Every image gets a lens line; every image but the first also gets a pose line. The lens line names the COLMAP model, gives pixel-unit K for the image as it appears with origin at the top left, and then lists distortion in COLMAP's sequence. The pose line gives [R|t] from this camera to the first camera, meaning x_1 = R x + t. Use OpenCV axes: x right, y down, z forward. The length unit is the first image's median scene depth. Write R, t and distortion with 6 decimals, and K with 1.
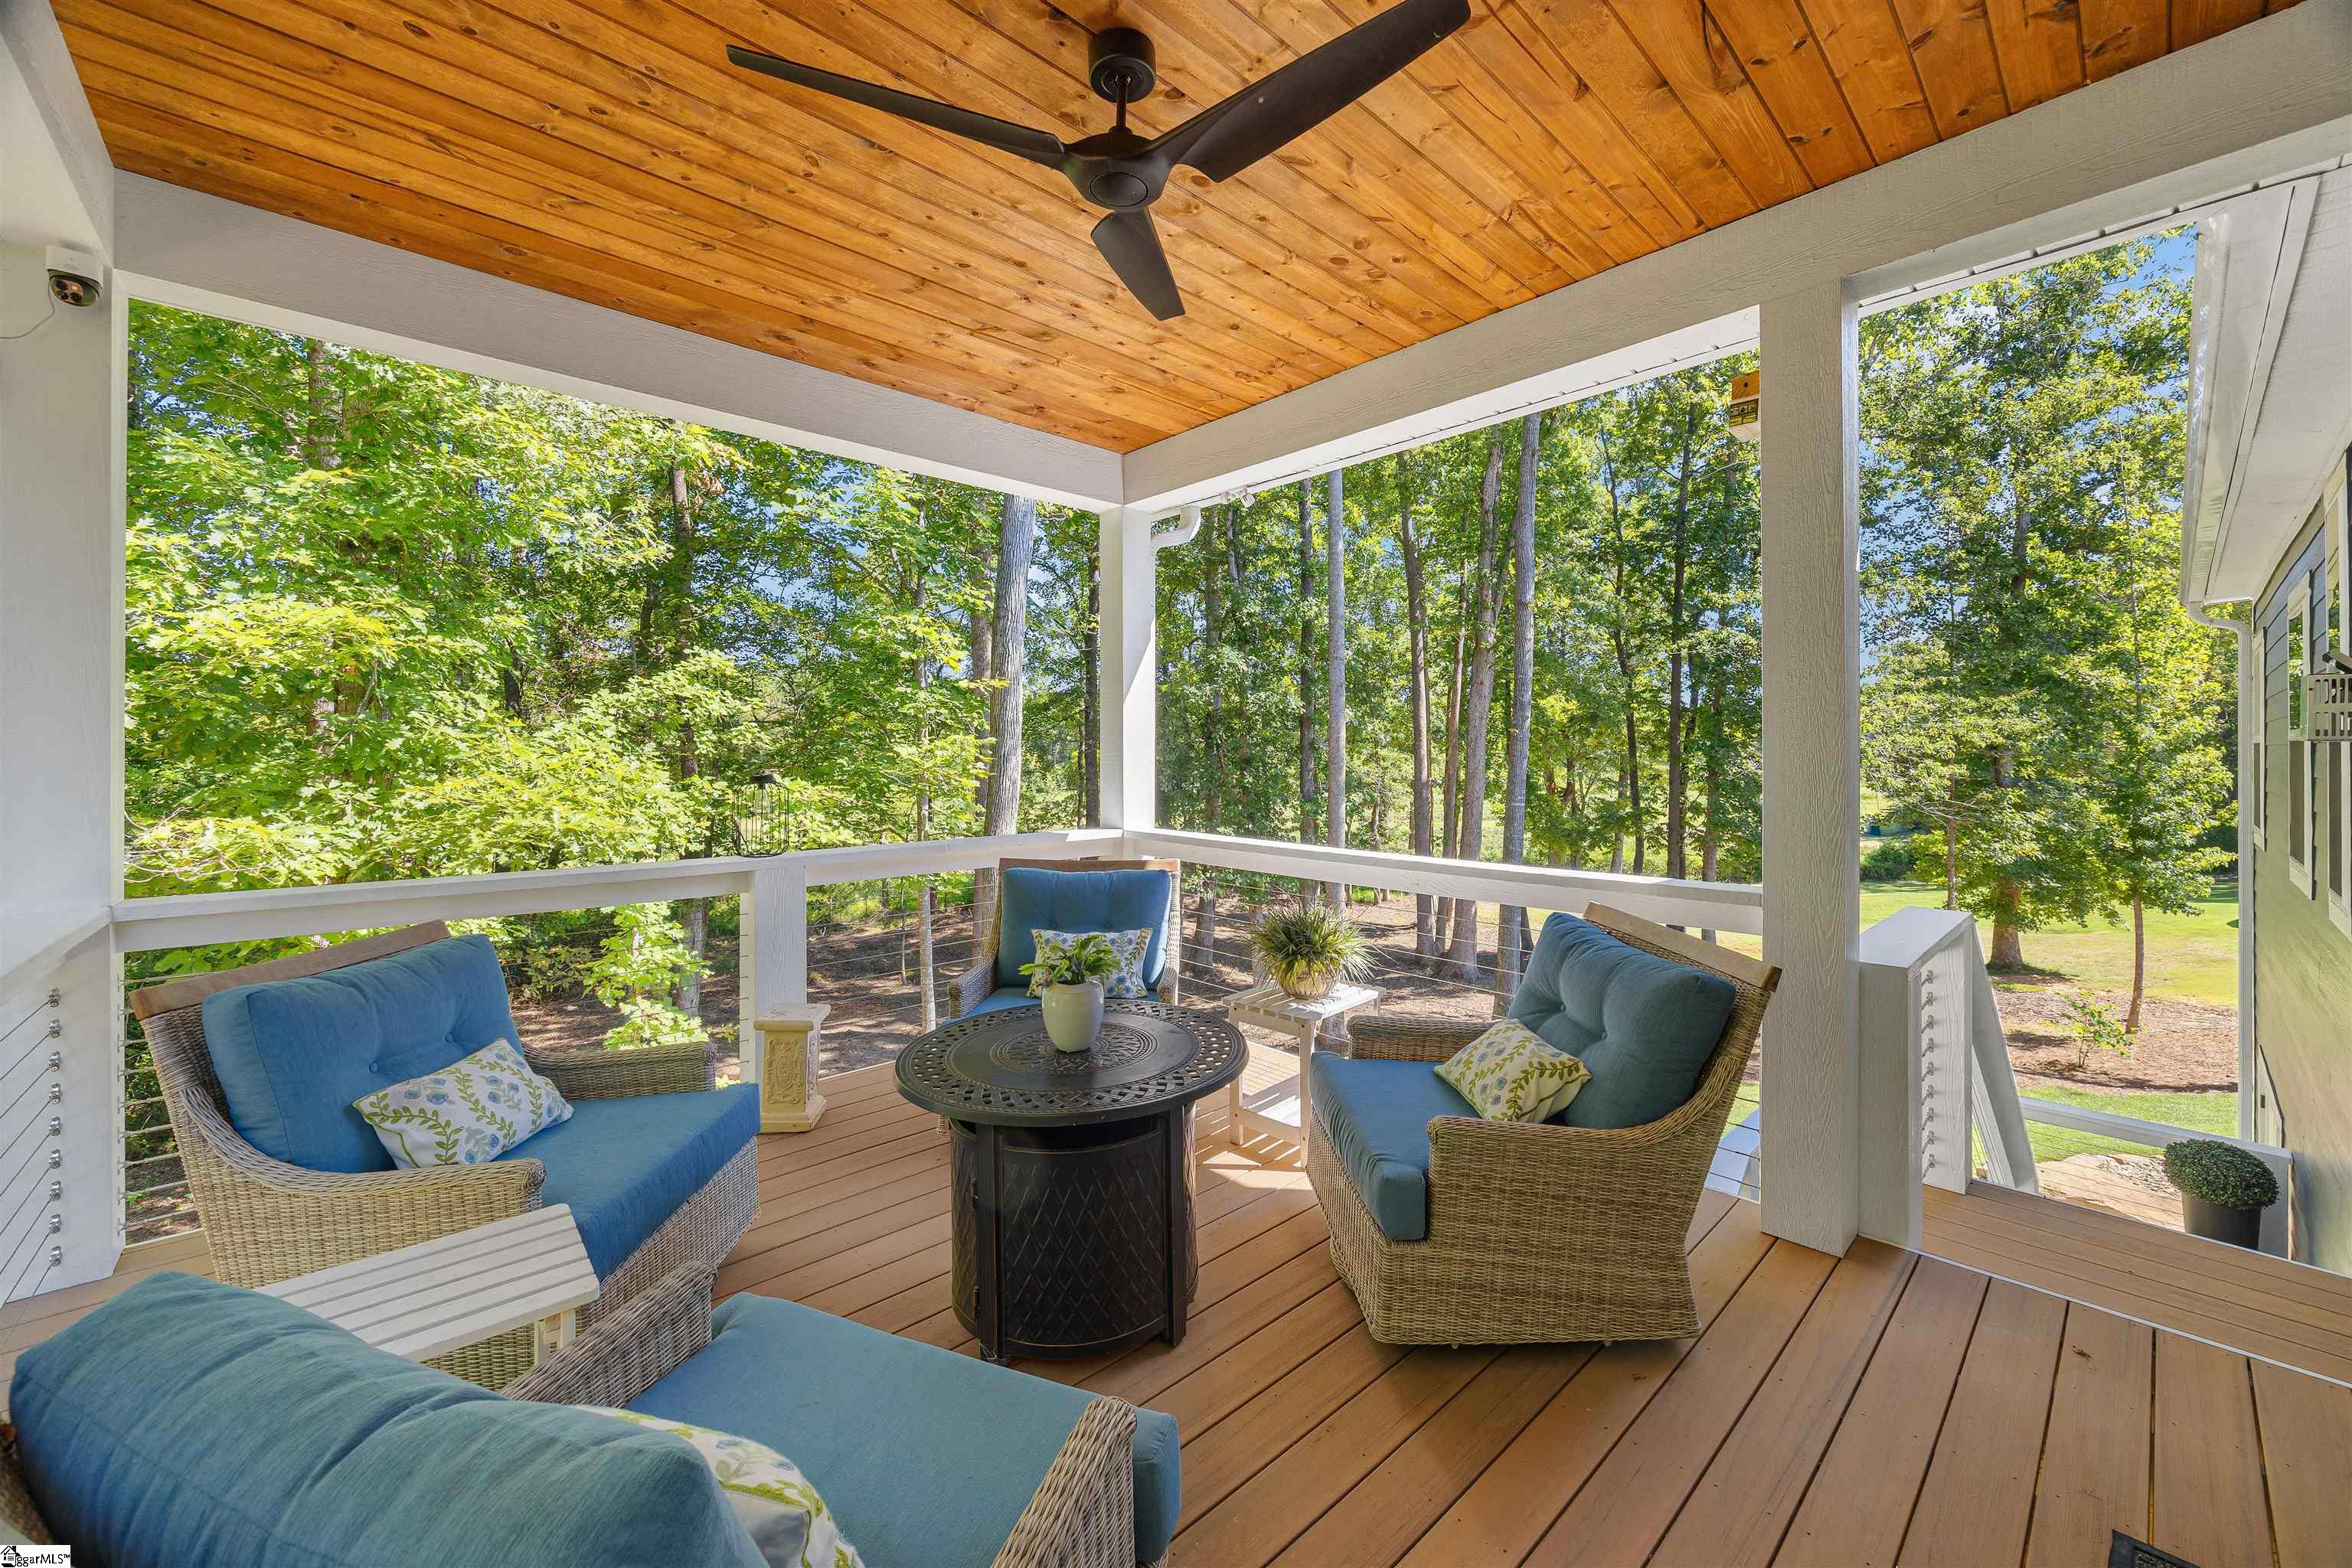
lens RADIAL K [[902.4, 0, 1184.0], [0, 902.4, 773.9], [0, 0, 1]] dist [0.000602, -0.001102]
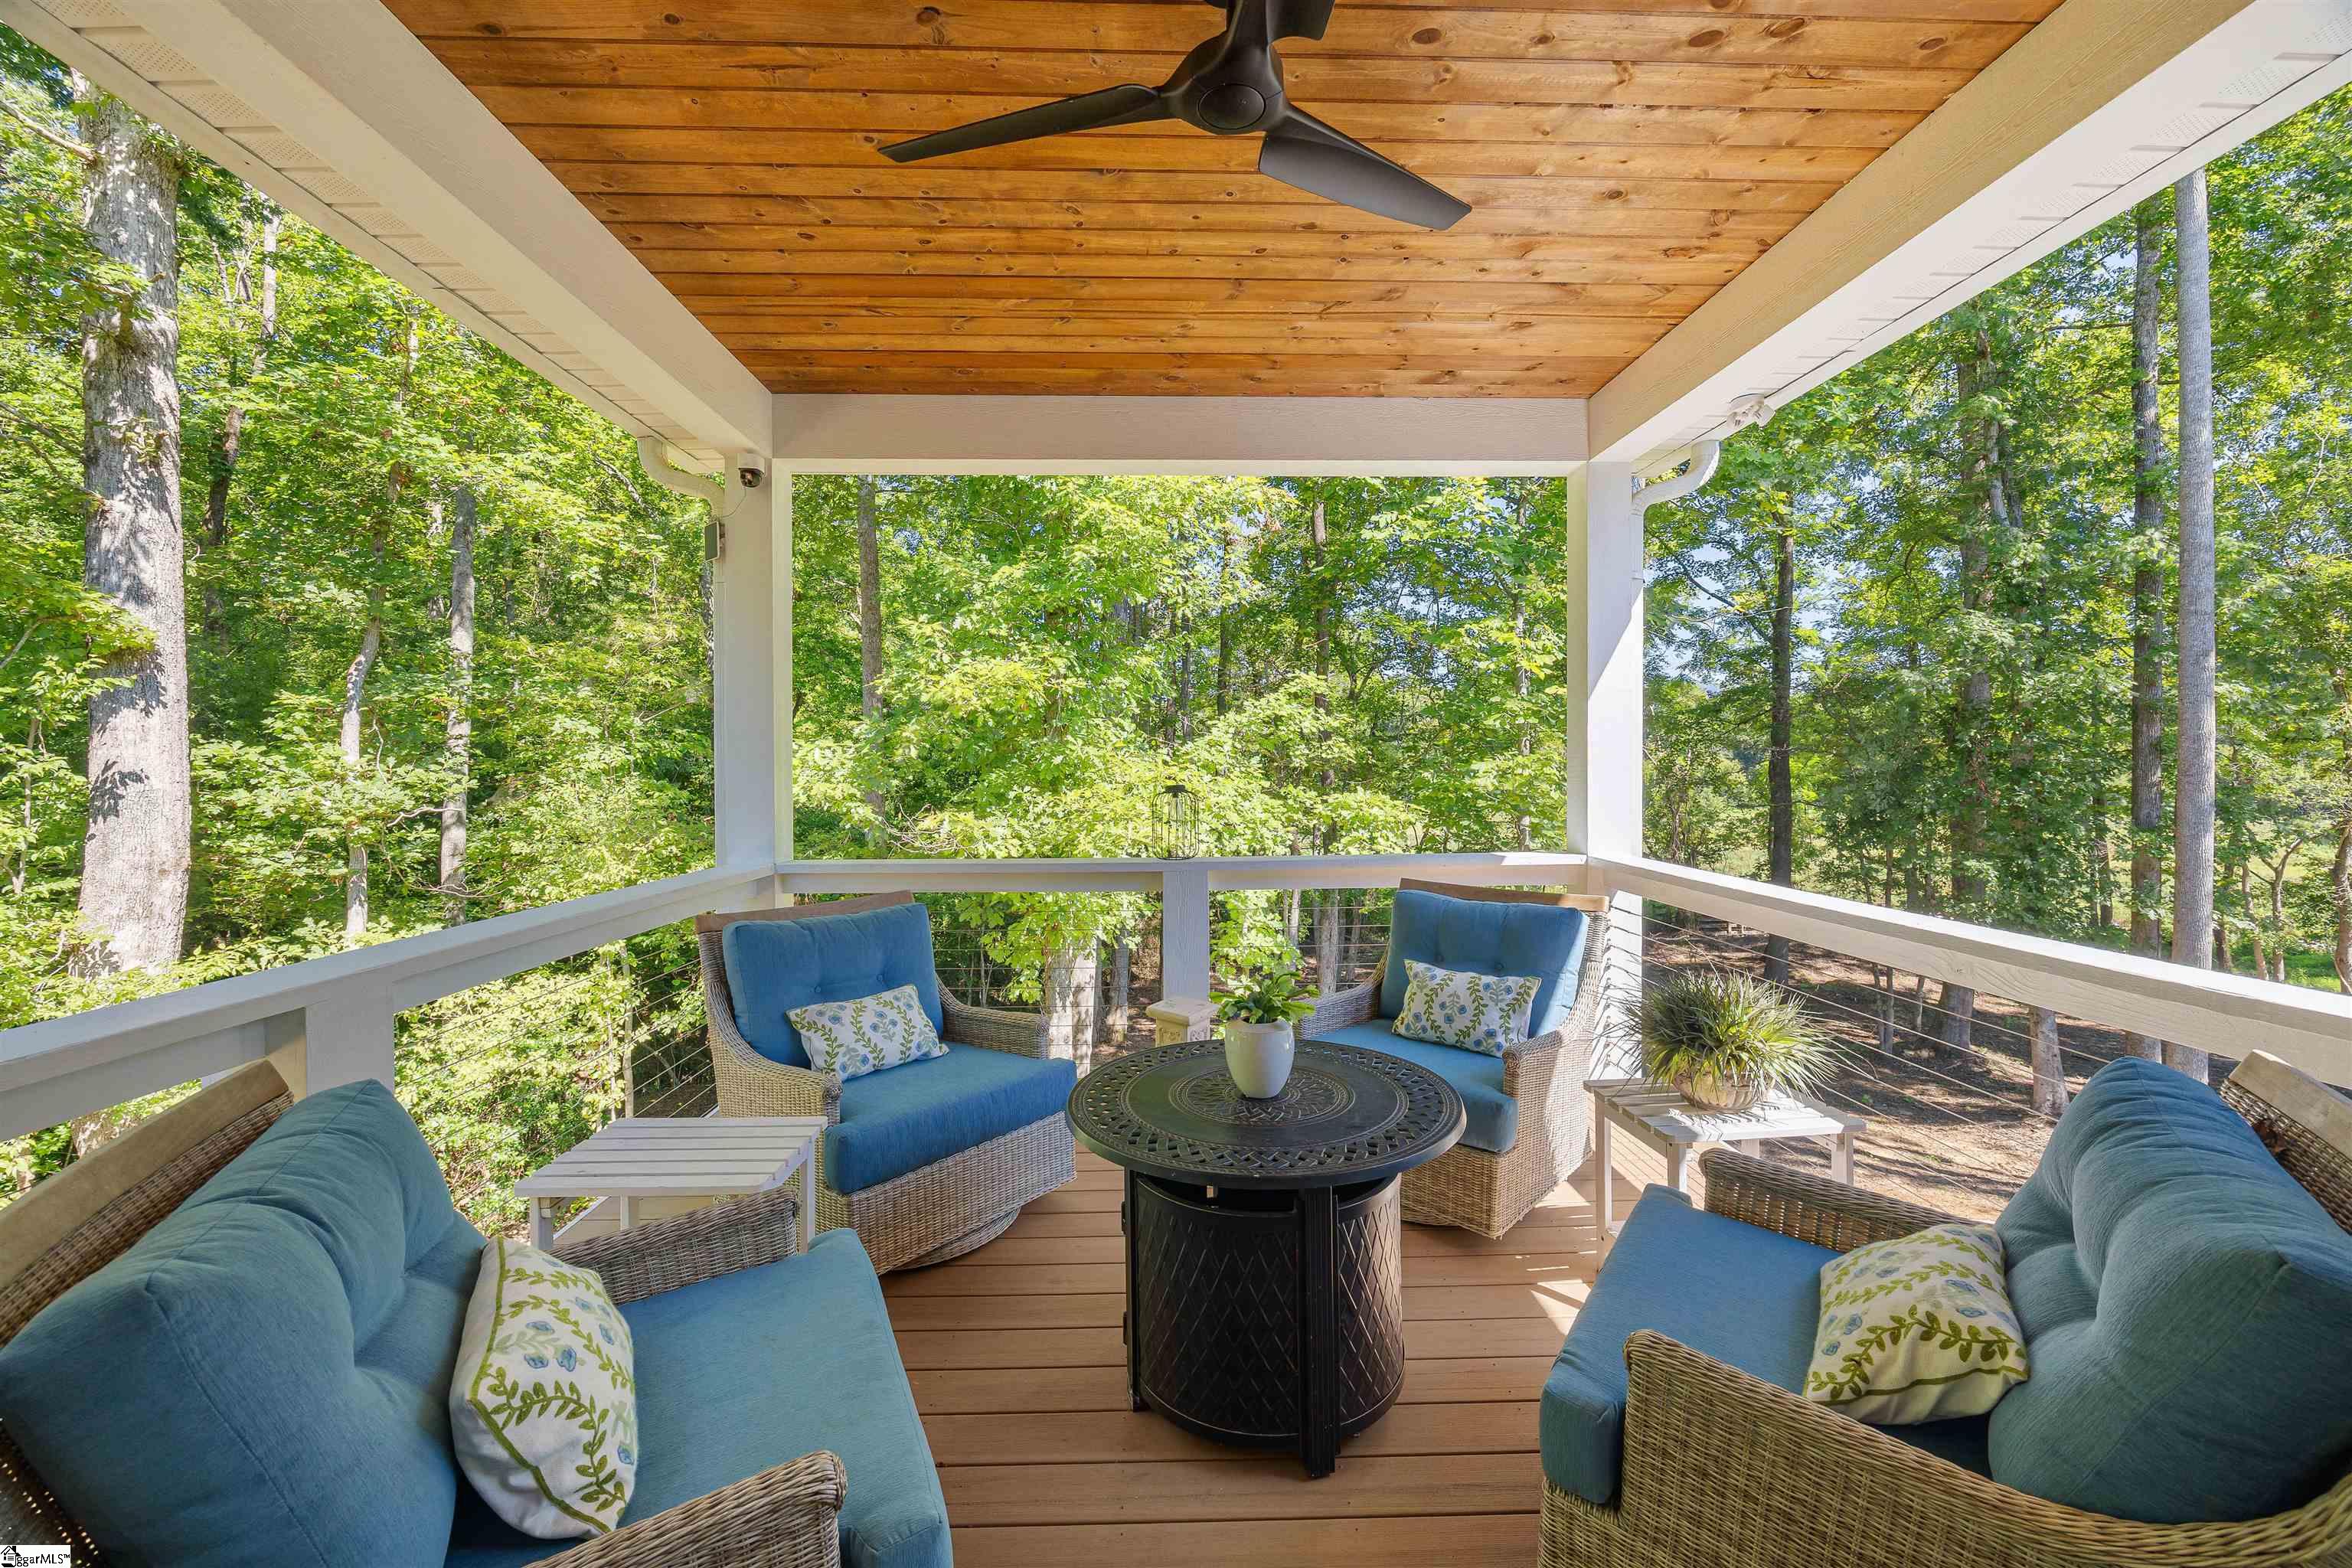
lens RADIAL K [[902.4, 0, 1179.8], [0, 902.4, 795.2], [0, 0, 1]] dist [0.000602, -0.001102]
pose [[0.755250, 0.016218, -0.655236, 0.169234], [-0.008563, 0.999853, 0.014877, -0.001940], [0.655381, -0.005626, 0.755278, 0.116384]]
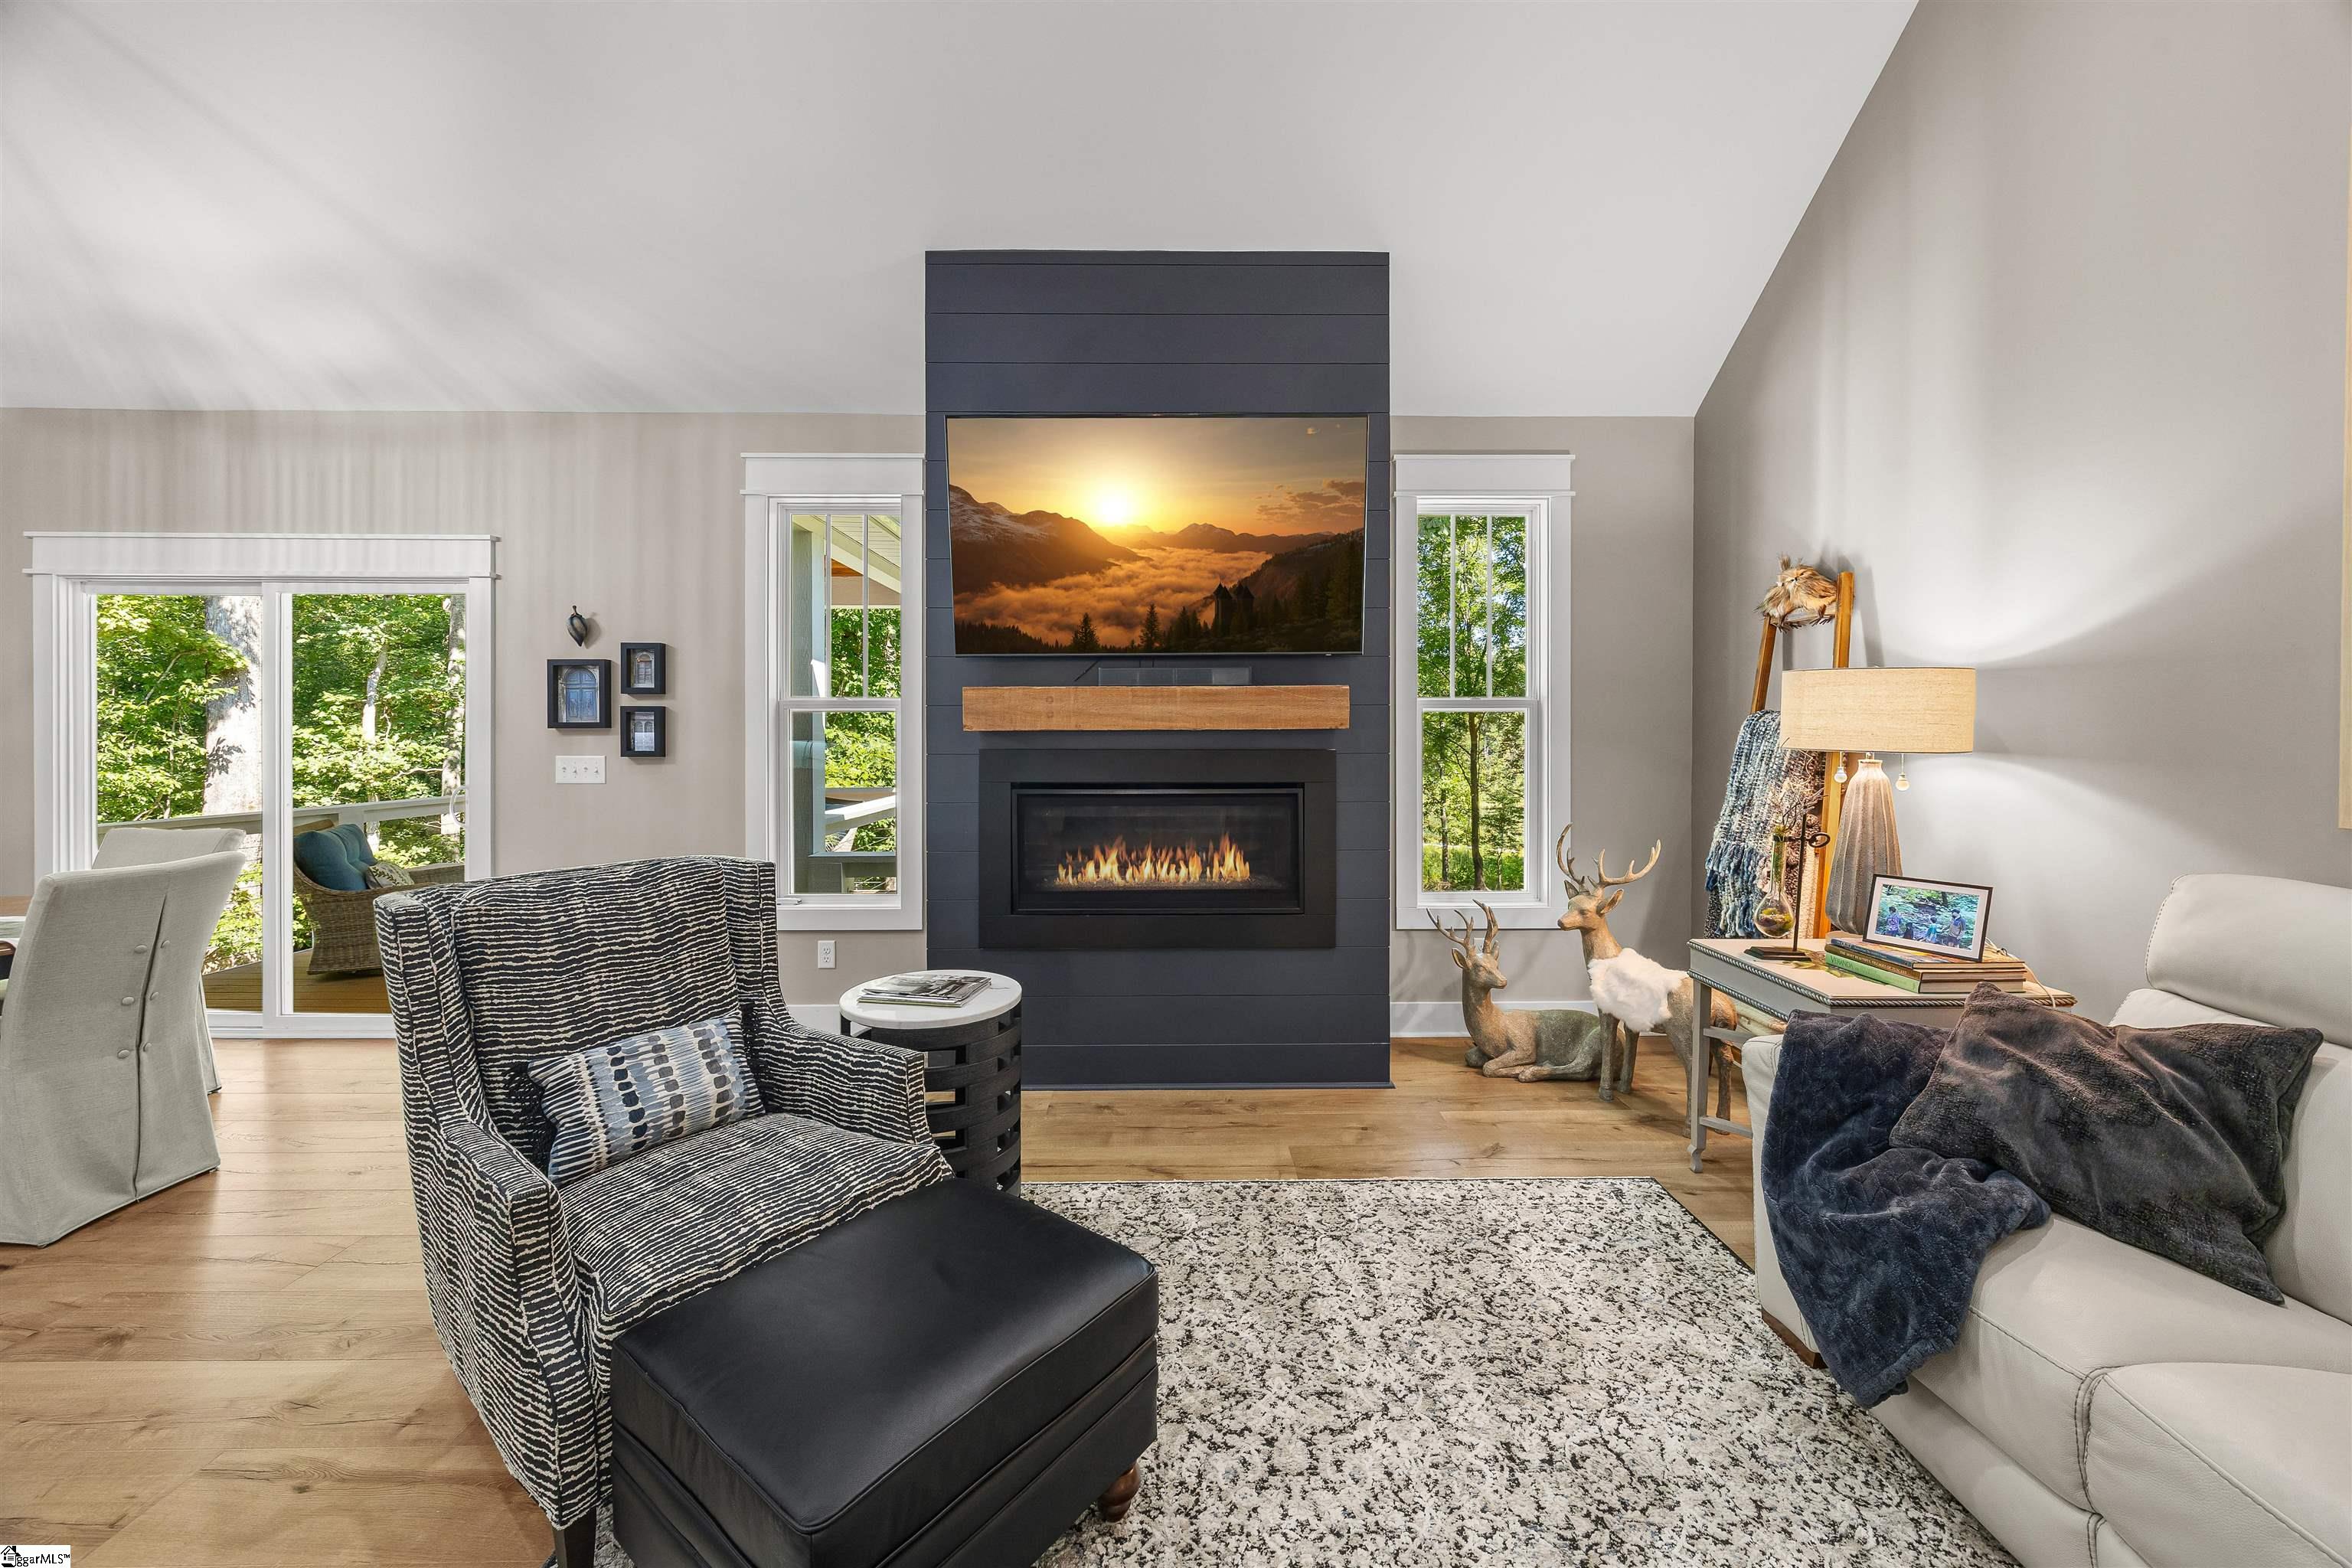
lens RADIAL K [[902.4, 0, 1191.8], [0, 902.4, 757.4], [0, 0, 1]] dist [0.000602, -0.001102]
pose [[0.748774, 0.010464, -0.662743, 1.307403], [-0.007652, 0.999945, 0.007143, -0.008027], [0.662781, -0.000277, 0.748813, 0.008350]]
